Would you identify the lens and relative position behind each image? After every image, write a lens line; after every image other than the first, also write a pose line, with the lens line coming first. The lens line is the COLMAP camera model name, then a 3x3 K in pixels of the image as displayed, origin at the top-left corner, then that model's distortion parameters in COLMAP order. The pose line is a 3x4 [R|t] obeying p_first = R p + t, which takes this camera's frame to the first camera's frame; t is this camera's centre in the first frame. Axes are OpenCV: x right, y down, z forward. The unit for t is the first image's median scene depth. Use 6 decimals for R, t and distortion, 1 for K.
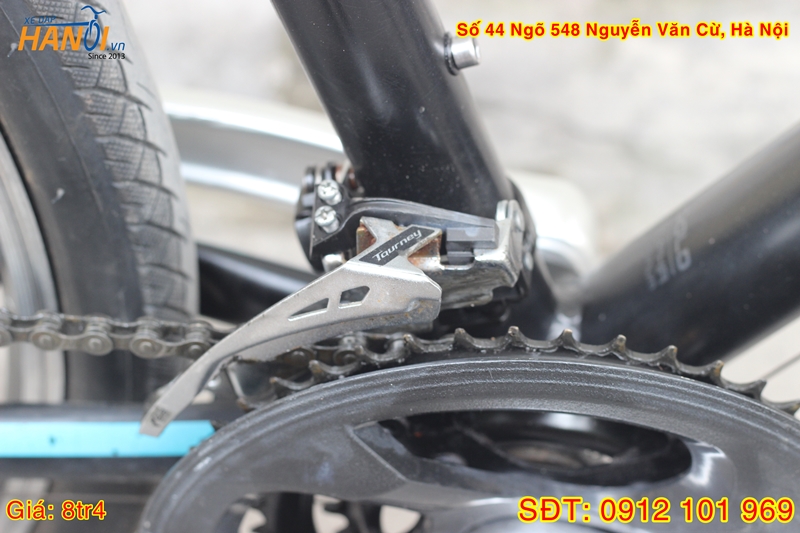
lens RADIAL K [[1928.2, 0, 400.5], [0, 1928.2, 266.4], [0, 0, 1]] dist [-0.053448, 0.000000]
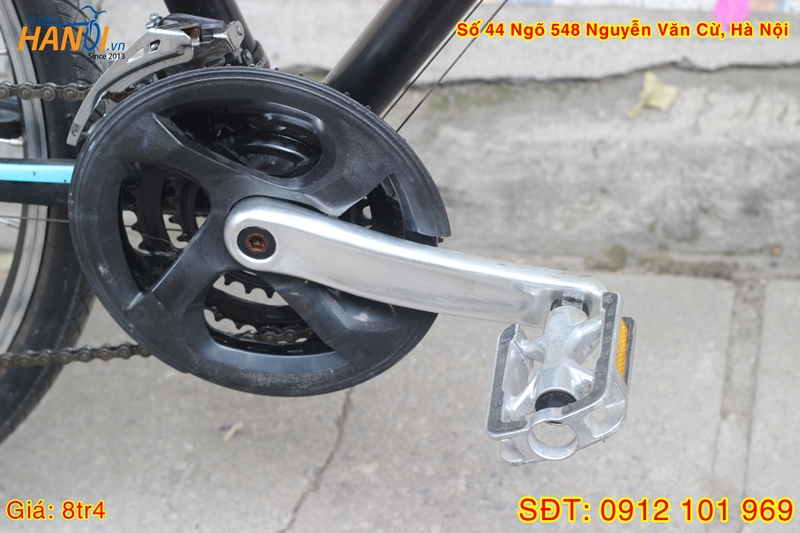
lens RADIAL K [[1928.2, 0, 400.0], [0, 1928.2, 266.2], [0, 0, 1]] dist [-0.053448, 0.000000]
pose [[0.992990, -0.003369, -0.118154, 0.492158], [-0.028388, 0.963541, -0.266049, 0.798752], [0.114742, 0.267538, 0.956691, -0.965439]]
